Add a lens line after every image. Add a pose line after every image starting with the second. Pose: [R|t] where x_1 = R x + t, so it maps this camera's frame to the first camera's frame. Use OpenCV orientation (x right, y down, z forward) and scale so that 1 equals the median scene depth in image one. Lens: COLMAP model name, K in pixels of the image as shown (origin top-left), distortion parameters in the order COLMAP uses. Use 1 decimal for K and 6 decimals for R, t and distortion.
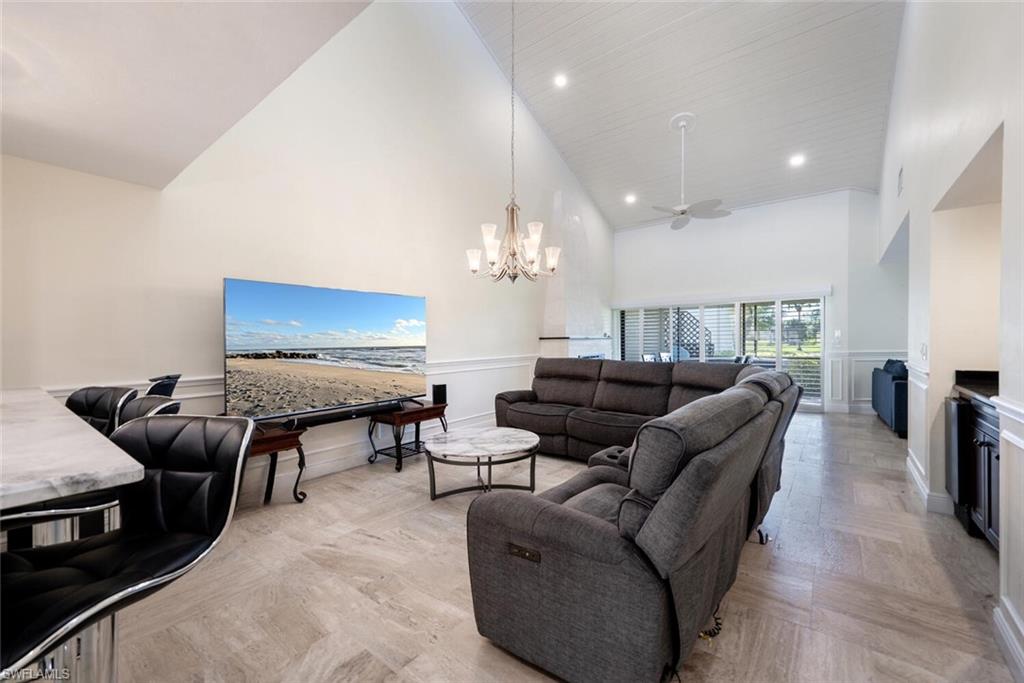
lens RADIAL K [[422.3, 0, 502.1], [0, 422.3, 340.7], [0, 0, 1]] dist [-0.000239, -0.000426]
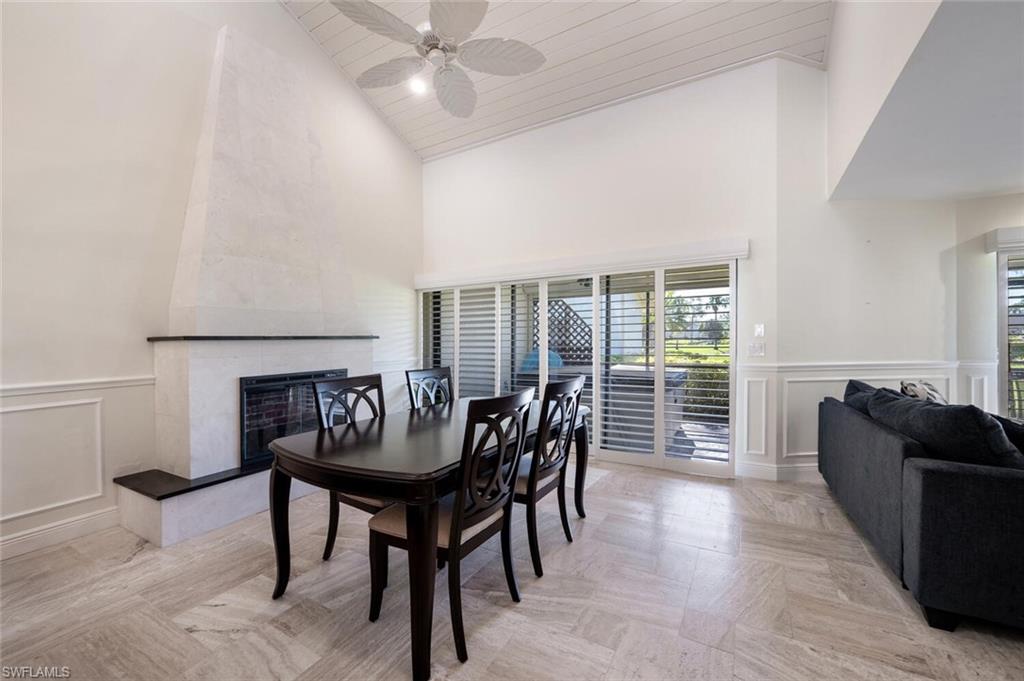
lens RADIAL K [[408.7, 0, 507.1], [0, 408.7, 343.7], [0, 0, 1]] dist [-0.000774, -0.000211]
pose [[0.989595, -0.002222, 0.143866, 0.396551], [0.000742, 0.999946, 0.010341, -0.005313], [-0.143881, -0.010127, 0.989543, 0.523303]]
